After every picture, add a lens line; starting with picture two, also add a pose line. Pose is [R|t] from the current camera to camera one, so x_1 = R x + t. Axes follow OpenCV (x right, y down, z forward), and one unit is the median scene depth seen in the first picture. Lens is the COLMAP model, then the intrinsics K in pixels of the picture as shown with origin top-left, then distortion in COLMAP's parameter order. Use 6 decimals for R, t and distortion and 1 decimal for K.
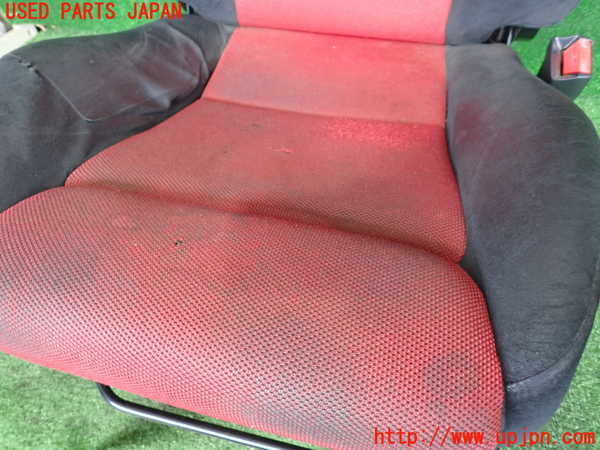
lens RADIAL K [[445.9, 0, 300.0], [0, 445.9, 225.0], [0, 0, 1]] dist [0.009055, 0.001802]
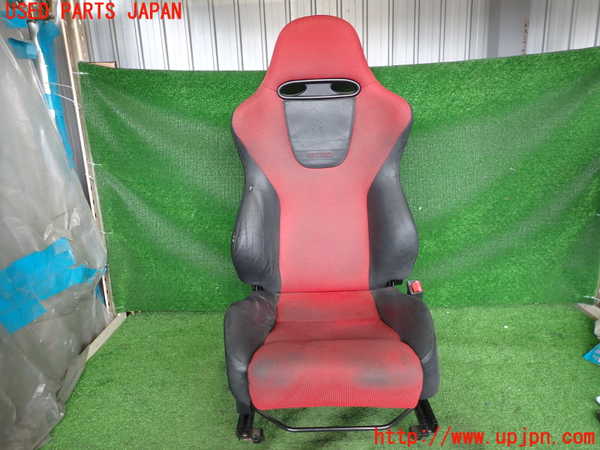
lens RADIAL K [[445.9, 0, 300.0], [0, 445.9, 225.0], [0, 0, 1]] dist [0.009055, 0.001802]
pose [[0.968660, -0.073153, 0.237376, -0.658858], [0.193188, 0.822564, -0.534852, 0.590529], [-0.156131, 0.563948, 0.810917, -1.233991]]
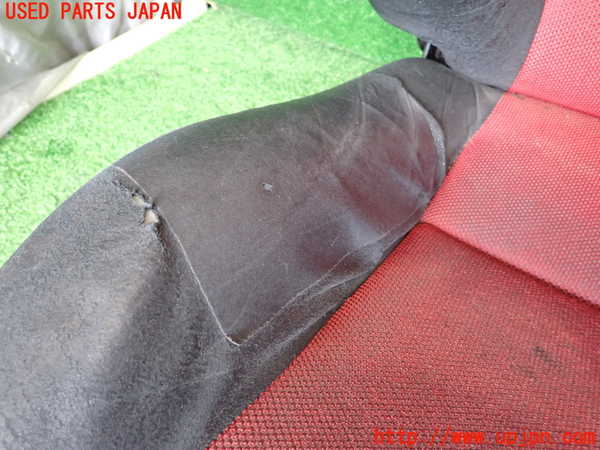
lens RADIAL K [[445.9, 0, 300.0], [0, 445.9, 225.0], [0, 0, 1]] dist [0.009055, 0.001802]
pose [[0.938628, 0.262715, -0.223513, -0.257514], [-0.250033, 0.964605, 0.083791, -0.309840], [0.237615, -0.022763, 0.971093, 0.434934]]
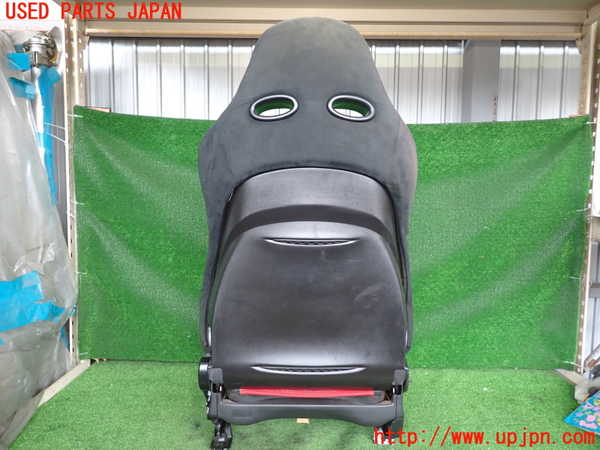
lens RADIAL K [[445.9, 0, 300.0], [0, 445.9, 225.0], [0, 0, 1]] dist [0.009055, 0.001802]
pose [[0.962221, 0.019121, 0.271596, -0.623316], [0.173322, 0.726284, -0.665185, 0.756652], [-0.209975, 0.687128, 0.695532, -1.133128]]
